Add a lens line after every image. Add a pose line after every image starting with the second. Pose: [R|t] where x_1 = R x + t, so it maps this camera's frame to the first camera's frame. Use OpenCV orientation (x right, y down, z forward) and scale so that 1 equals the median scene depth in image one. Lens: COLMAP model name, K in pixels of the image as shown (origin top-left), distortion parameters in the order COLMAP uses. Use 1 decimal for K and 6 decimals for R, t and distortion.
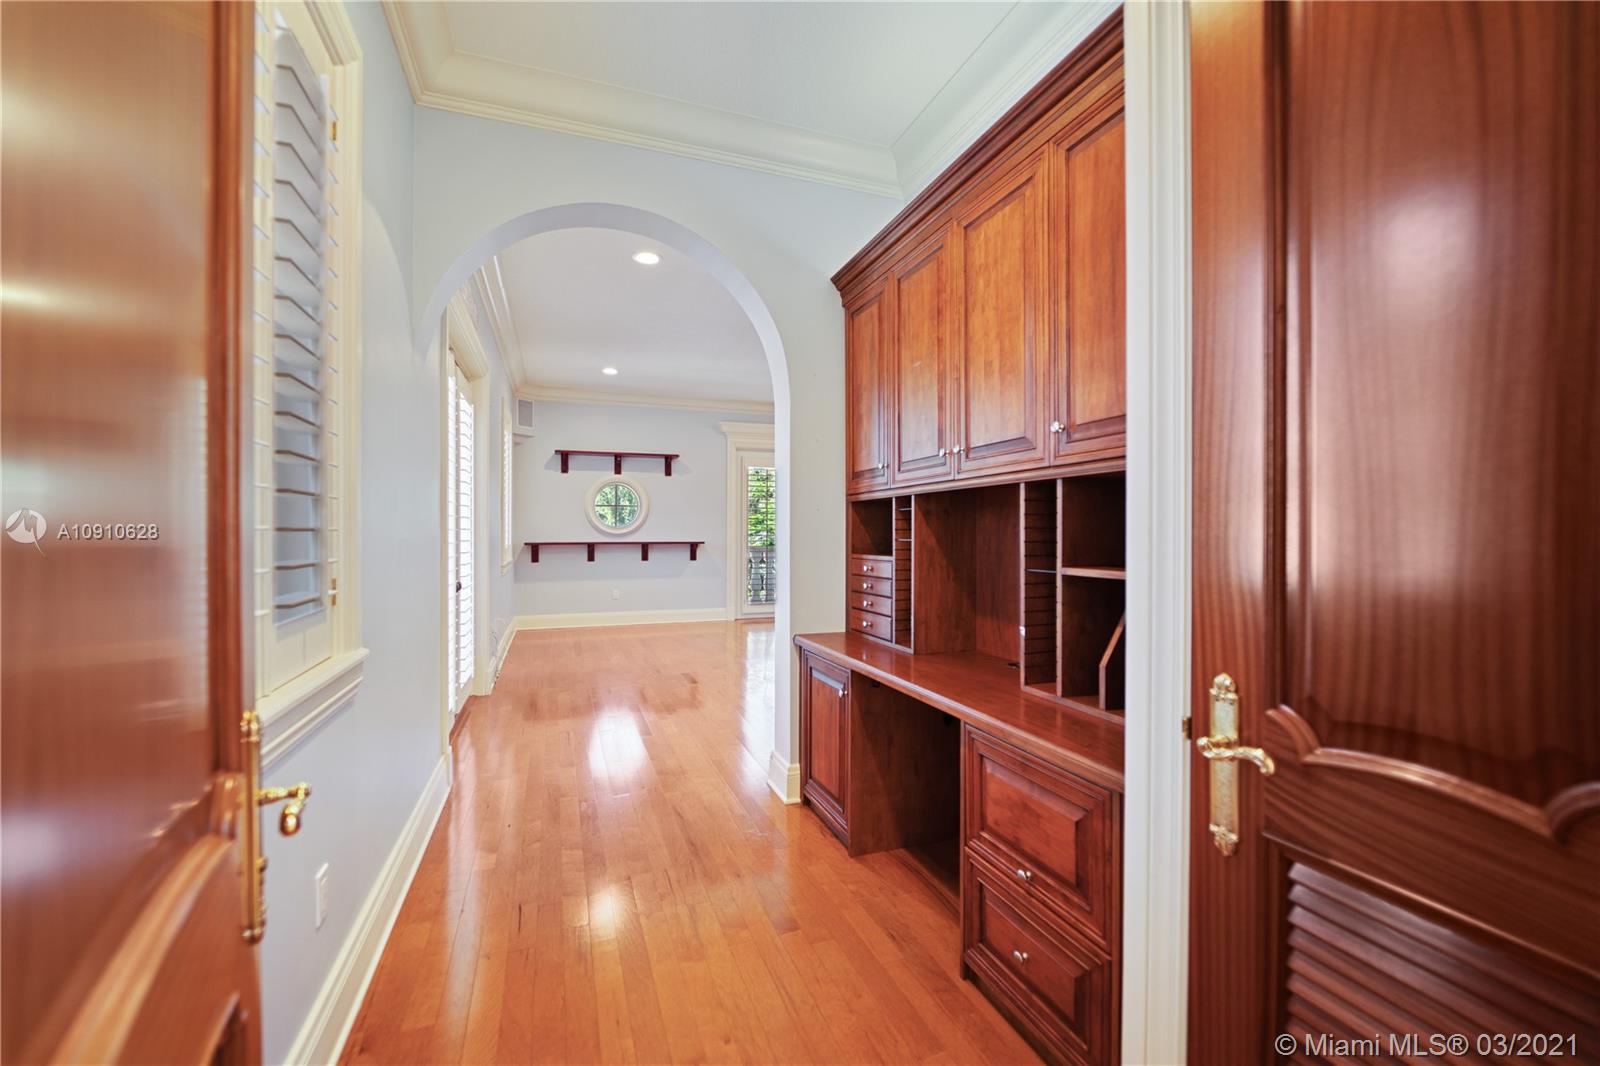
lens RADIAL K [[659.2, 0, 799.7], [0, 659.2, 528.4], [0, 0, 1]] dist [-0.004453, -0.000845]
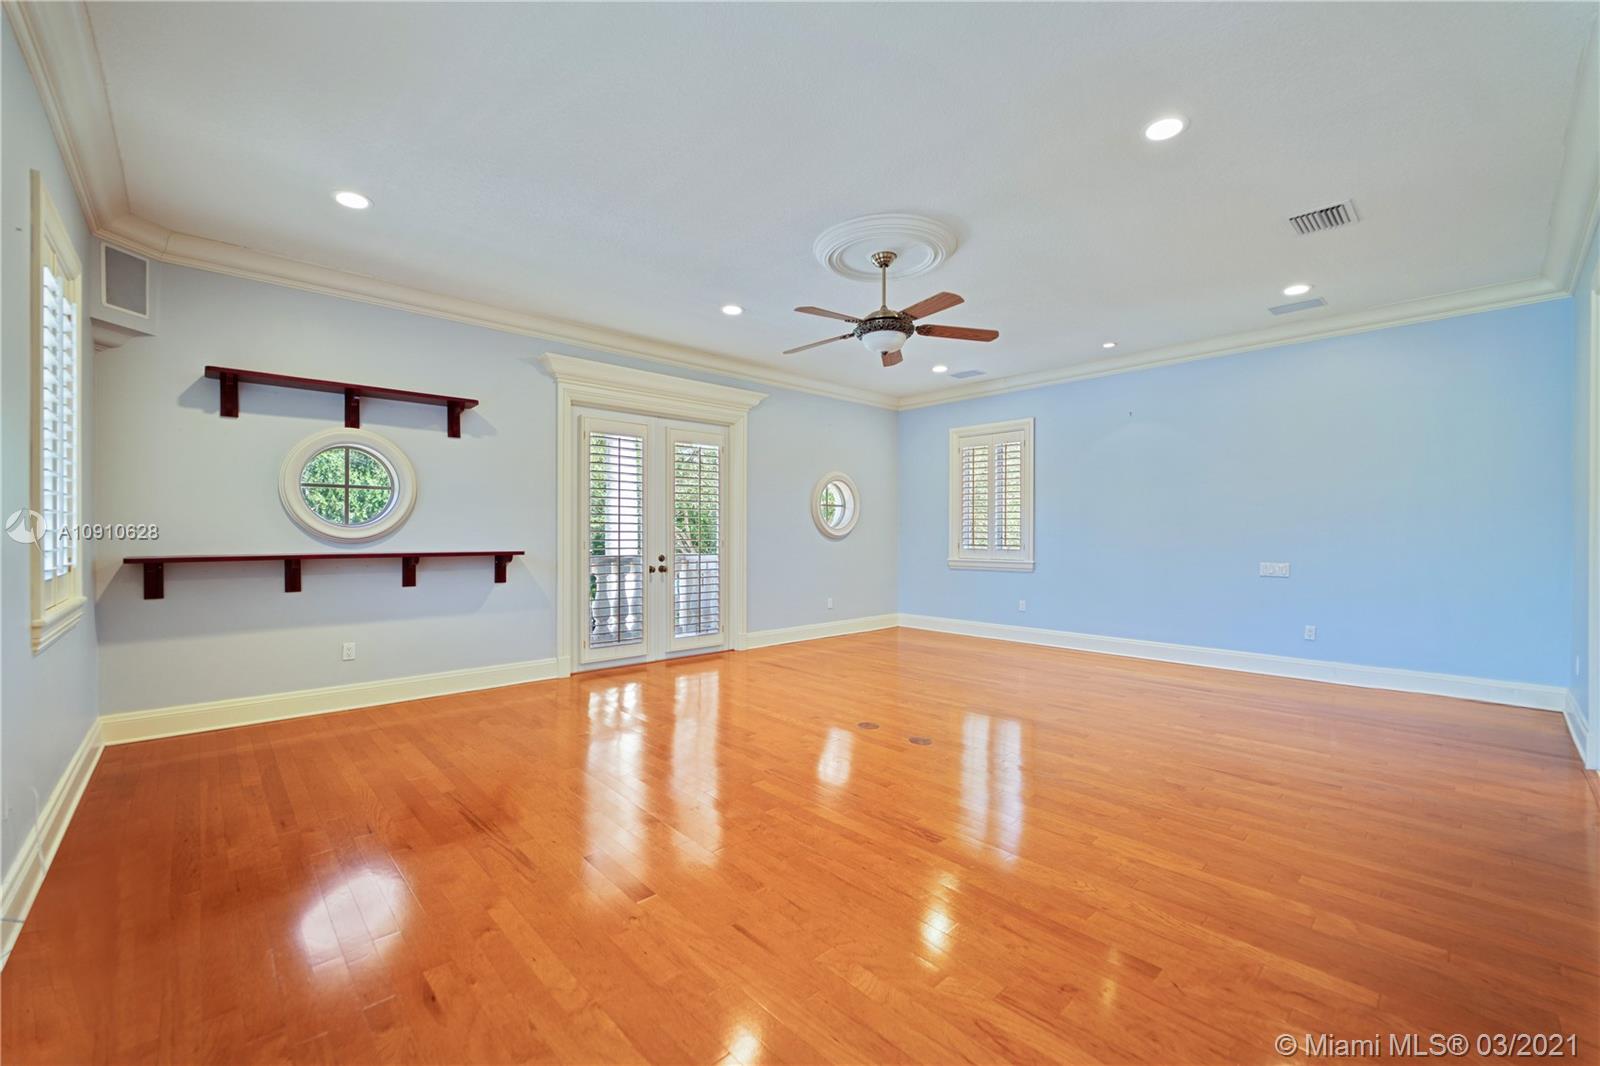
lens RADIAL K [[659.2, 0, 810.7], [0, 659.2, 539.4], [0, 0, 1]] dist [-0.004453, -0.000845]
pose [[0.916801, -0.011202, 0.399188, -0.145955], [0.009526, 0.999936, 0.006181, 0.008547], [-0.399232, -0.001864, 0.916848, 0.352662]]
